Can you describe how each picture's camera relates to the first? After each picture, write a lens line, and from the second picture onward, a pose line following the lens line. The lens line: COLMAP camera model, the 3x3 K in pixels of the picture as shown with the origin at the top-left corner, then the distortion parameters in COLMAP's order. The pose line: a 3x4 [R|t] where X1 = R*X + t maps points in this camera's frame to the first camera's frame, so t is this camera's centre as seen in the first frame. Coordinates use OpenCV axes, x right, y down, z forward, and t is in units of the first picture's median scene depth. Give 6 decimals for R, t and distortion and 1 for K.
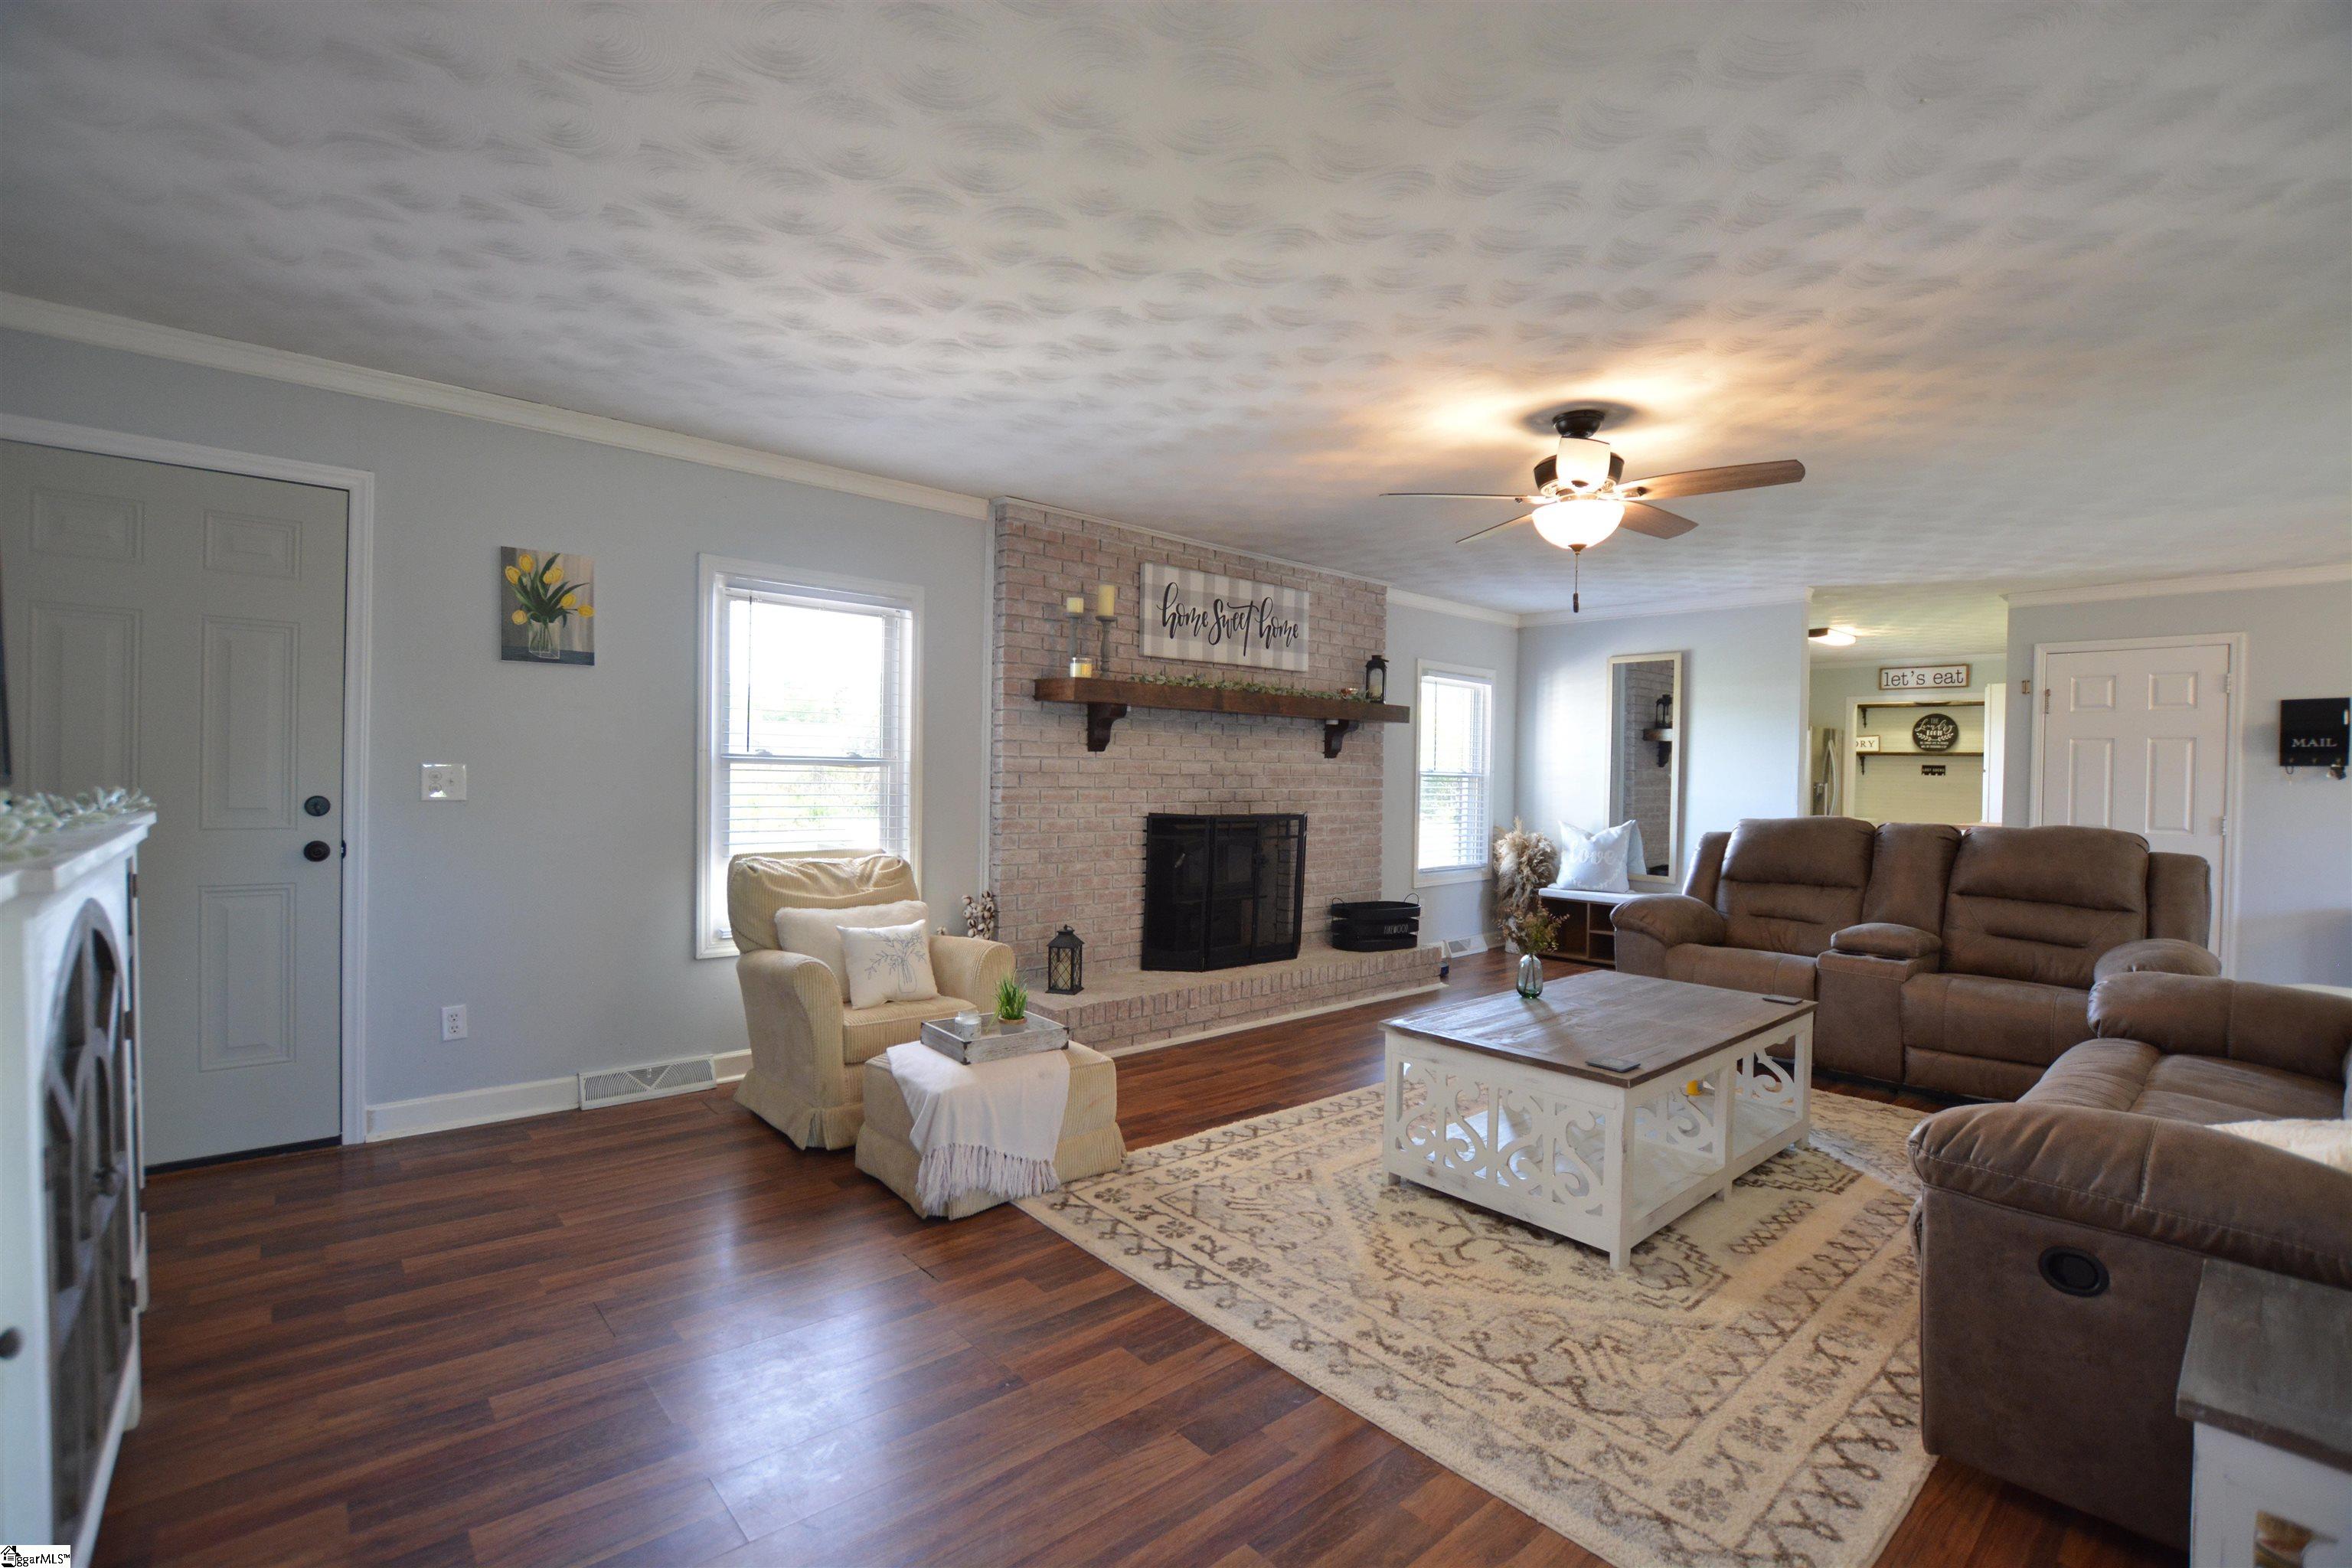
lens RADIAL K [[1043.4, 0, 1172.6], [0, 1043.4, 787.3], [0, 0, 1]] dist [-0.035184, 0.007636]
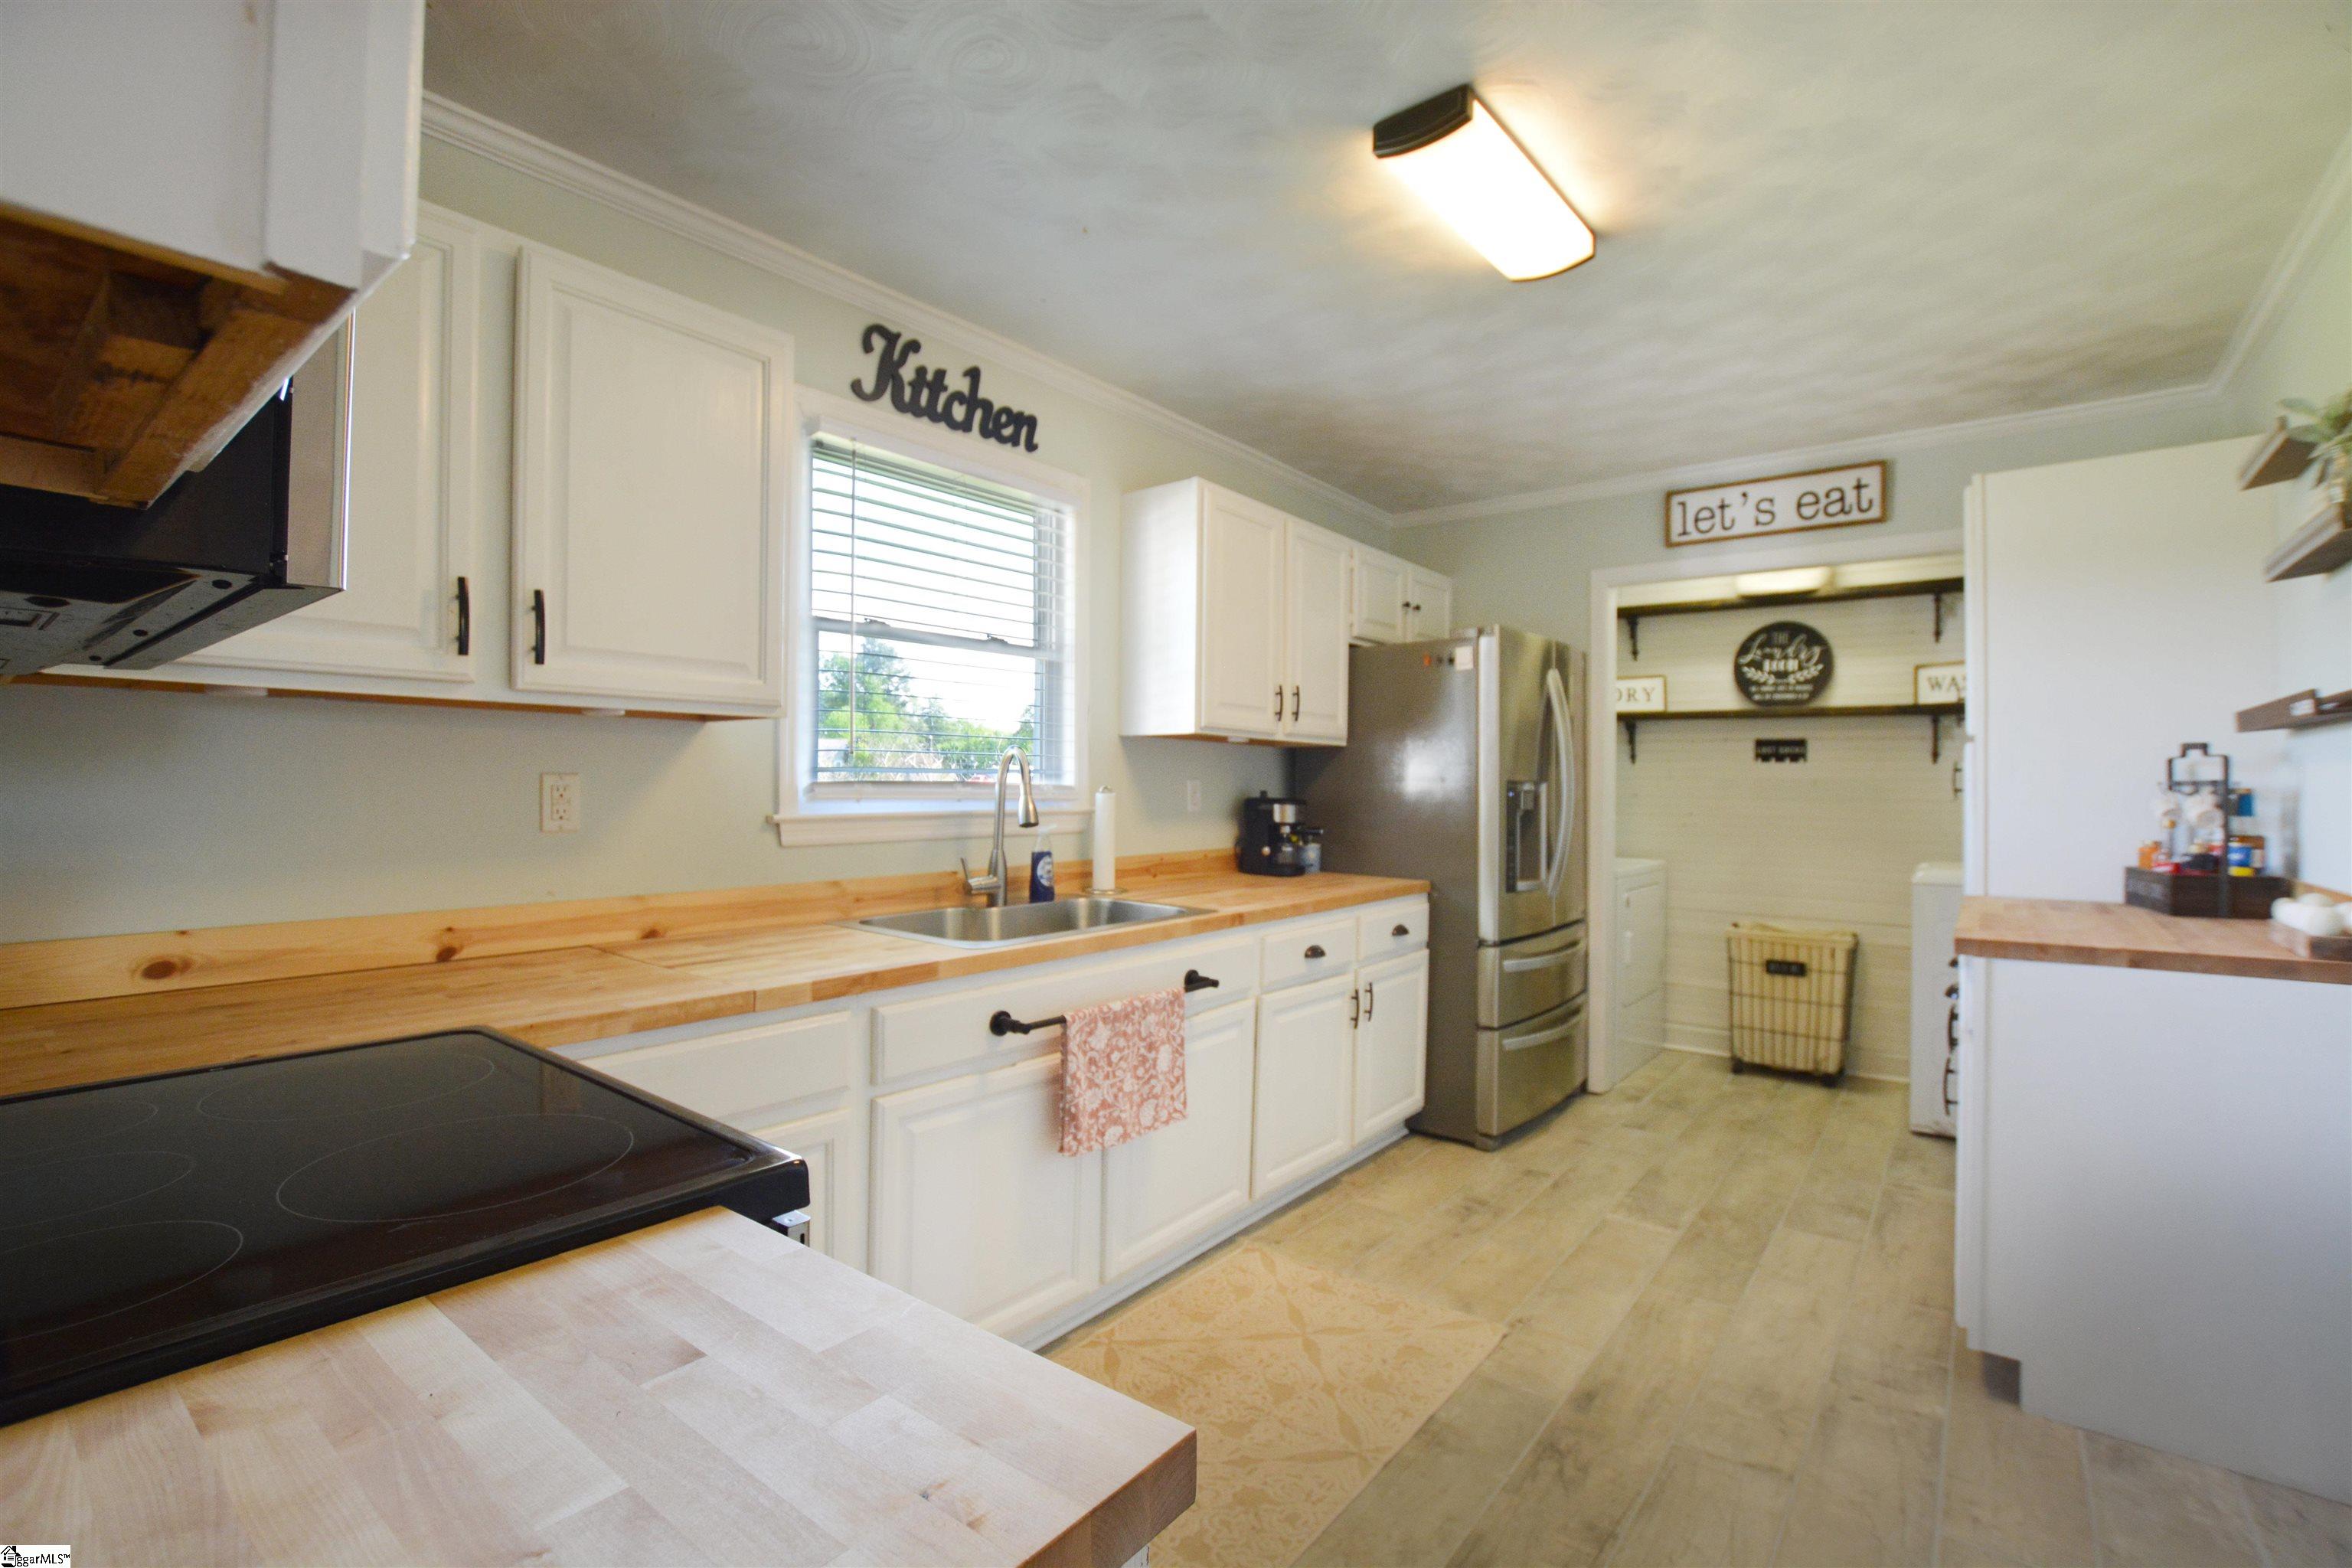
lens RADIAL K [[1043.4, 0, 1172.6], [0, 1043.4, 787.3], [0, 0, 1]] dist [-0.035184, 0.007636]
pose [[0.985114, -0.013341, 0.171383, 0.891415], [0.014741, 0.999868, -0.006899, -0.003804], [-0.171268, 0.009323, 0.985180, 1.326105]]
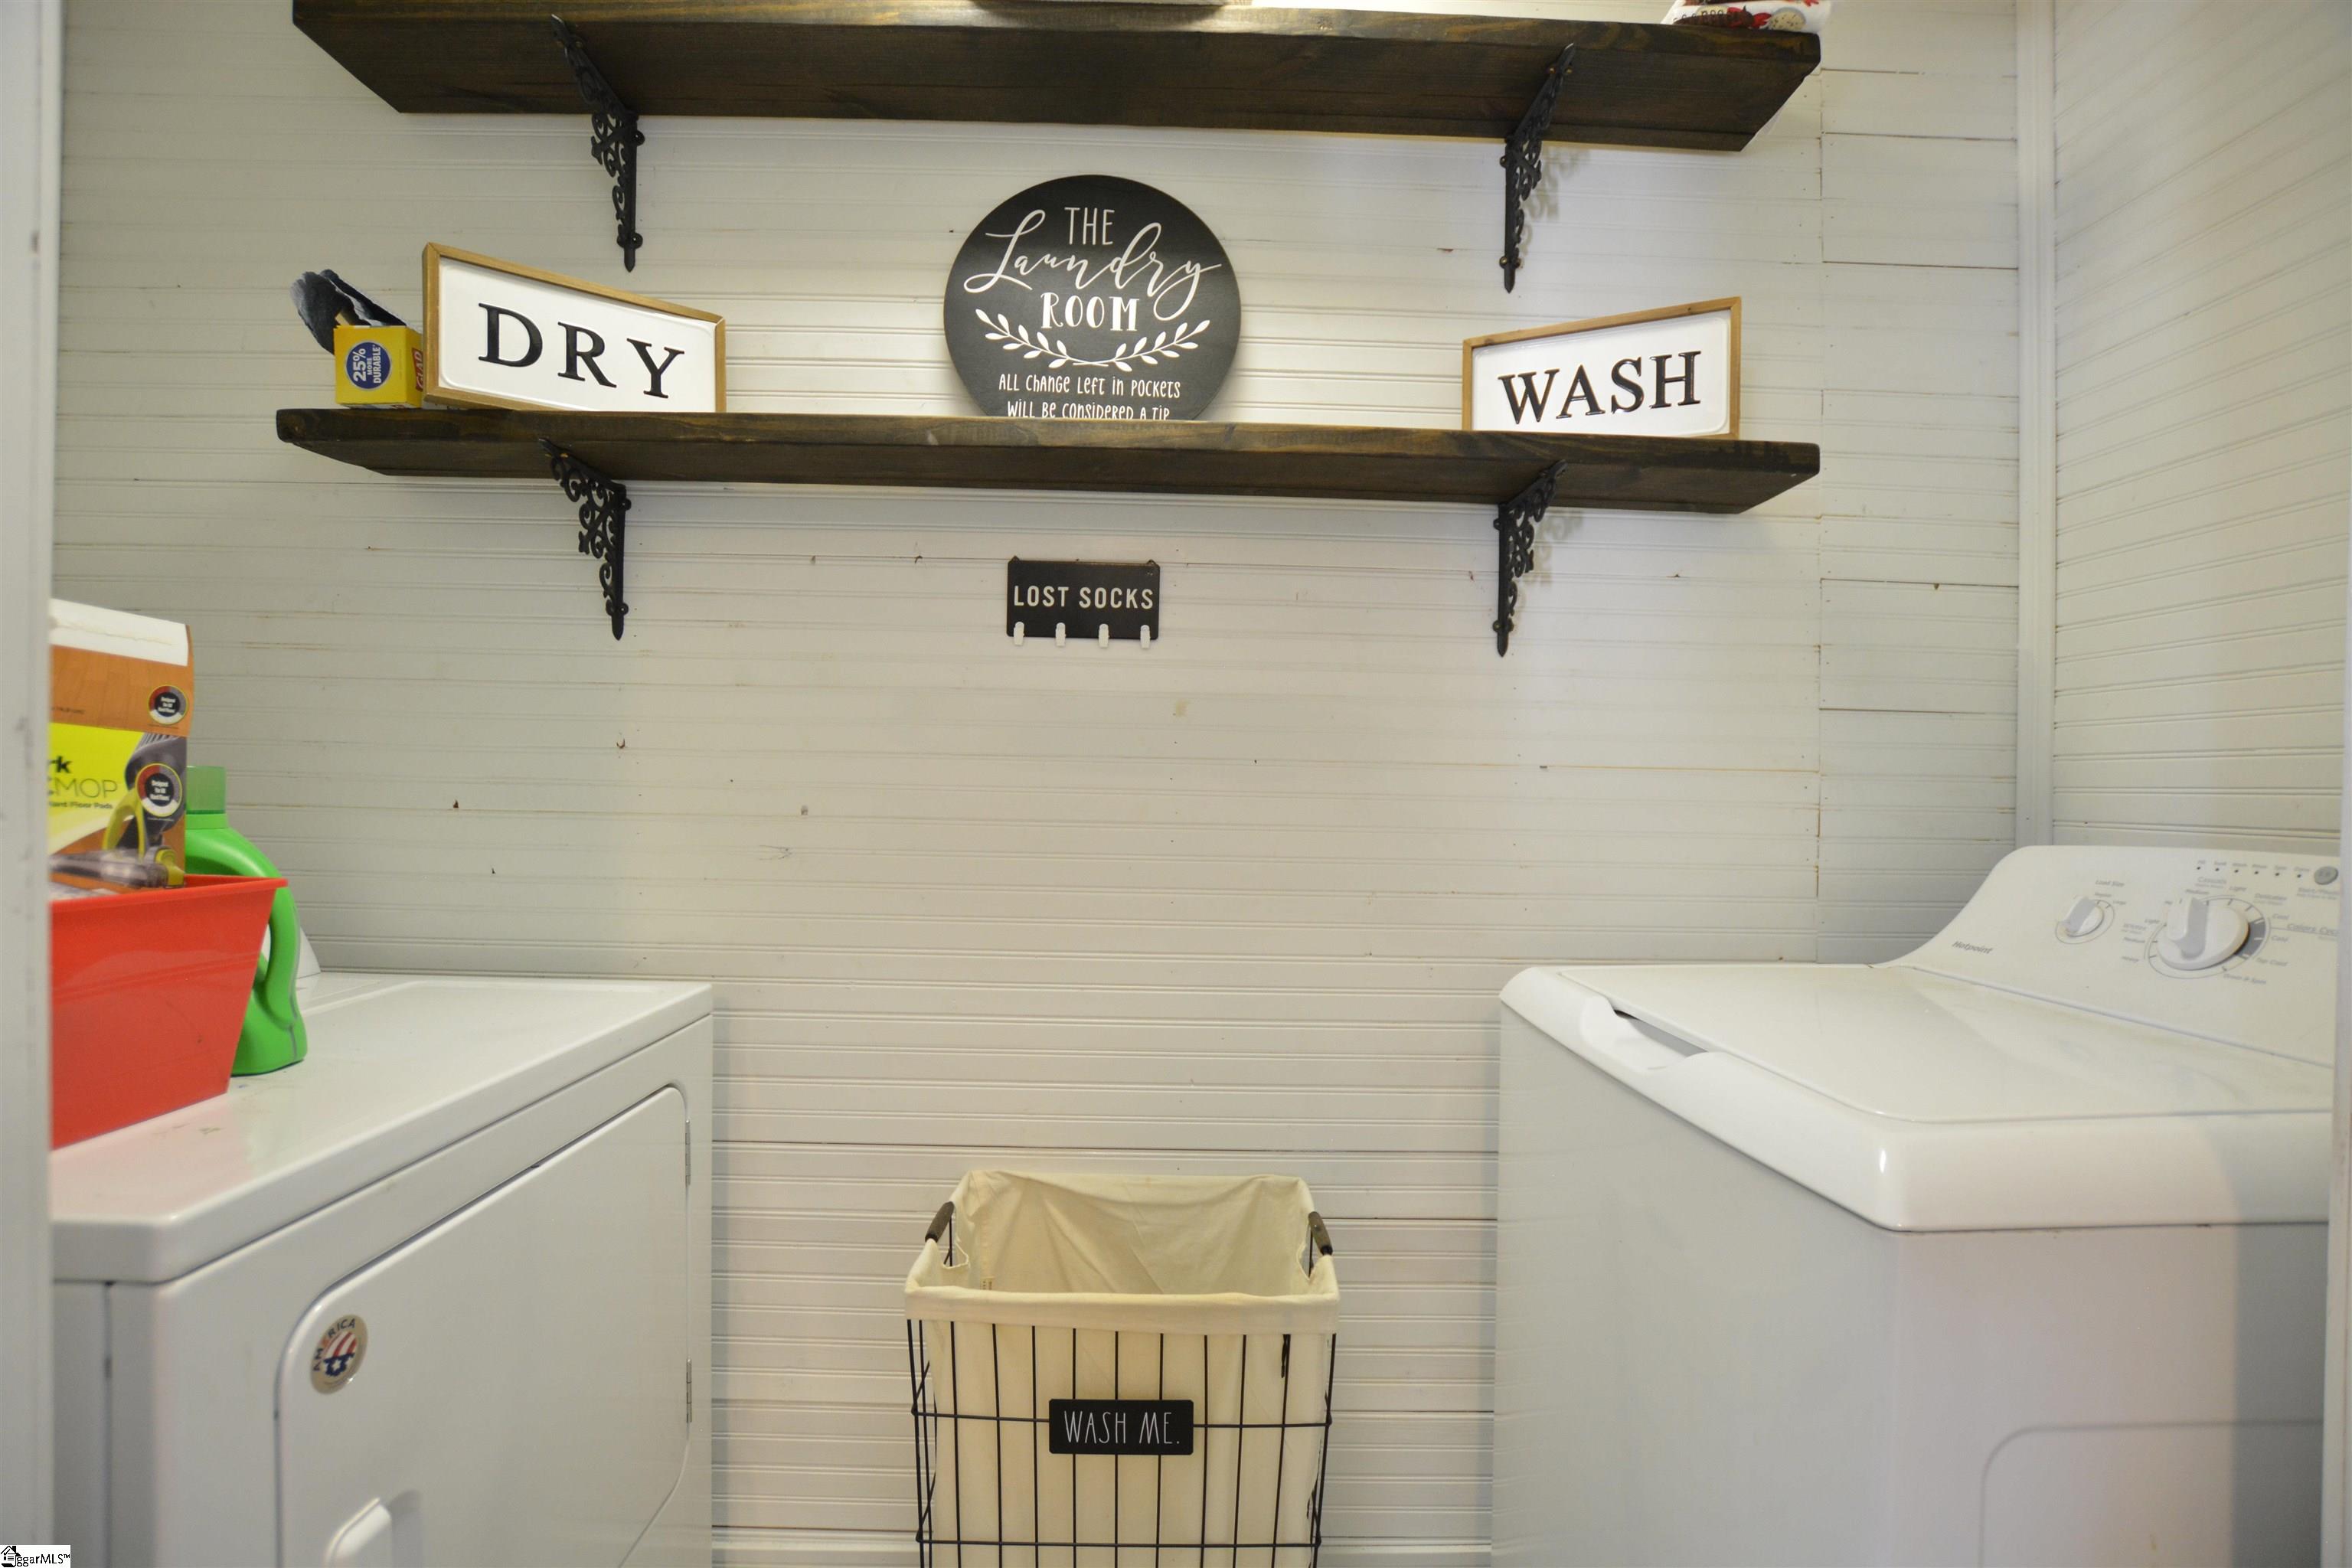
lens RADIAL K [[1043.4, 0, 1172.6], [0, 1043.4, 787.3], [0, 0, 1]] dist [-0.035184, 0.007636]
pose [[0.646826, -0.011824, 0.762546, 1.406034], [0.007422, 0.999930, 0.009209, 0.013919], [-0.762602, -0.000297, 0.646868, 1.966092]]
